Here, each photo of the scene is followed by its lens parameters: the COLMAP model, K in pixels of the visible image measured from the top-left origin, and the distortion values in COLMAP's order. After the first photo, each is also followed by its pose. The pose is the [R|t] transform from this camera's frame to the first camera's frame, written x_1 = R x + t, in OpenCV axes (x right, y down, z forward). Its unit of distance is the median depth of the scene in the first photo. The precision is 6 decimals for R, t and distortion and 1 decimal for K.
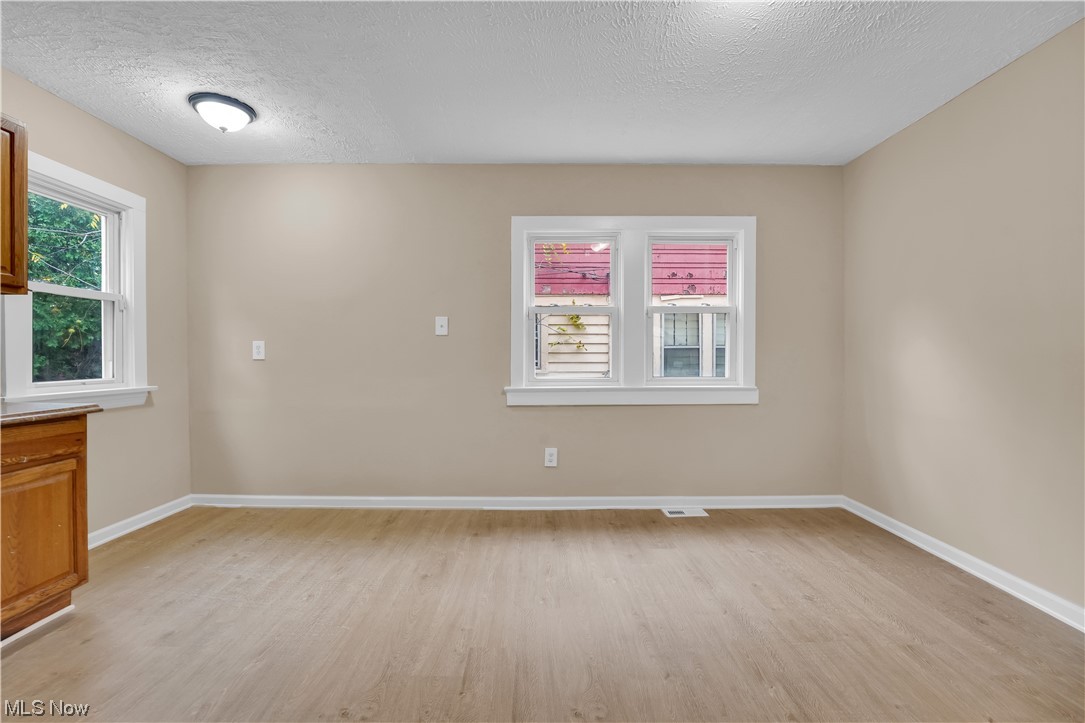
lens RADIAL K [[451.9, 0, 541.3], [0, 451.9, 359.8], [0, 0, 1]] dist [-0.020980, 0.000472]
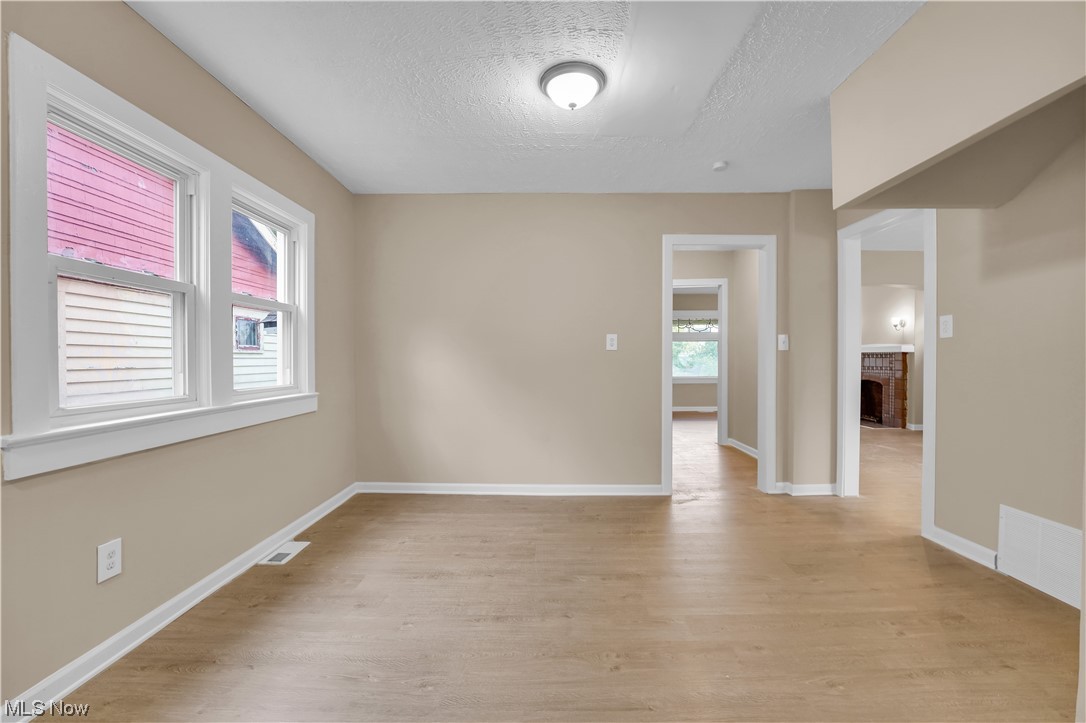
lens RADIAL K [[450.1, 0, 542.1], [0, 450.1, 361.5], [0, 0, 1]] dist [-0.032713, 0.004759]
pose [[0.017213, -0.002236, 0.999849, -0.552462], [0.010834, 0.999939, 0.002050, -0.004887], [-0.999793, 0.010797, 0.017236, 0.597111]]
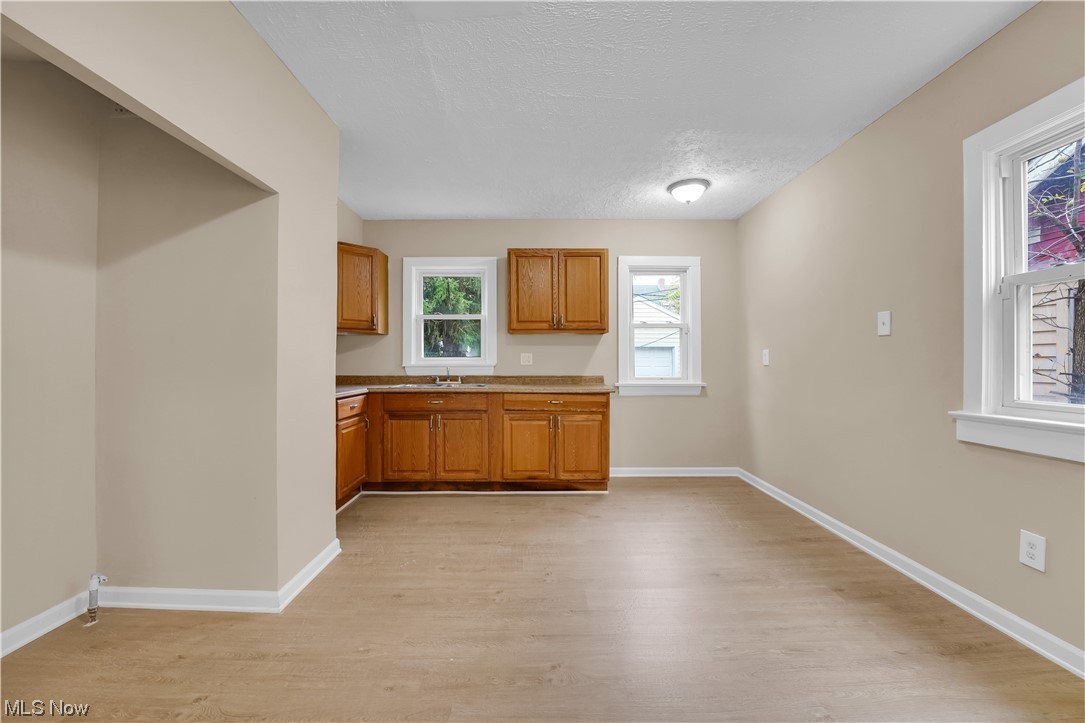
lens RADIAL K [[451.9, 0, 541.3], [0, 451.9, 359.8], [0, 0, 1]] dist [-0.020980, 0.000472]
pose [[0.004483, -0.005529, -0.999975, 0.649459], [-0.006232, 0.999965, -0.005557, -0.005563], [0.999971, 0.006256, 0.004448, 0.489637]]
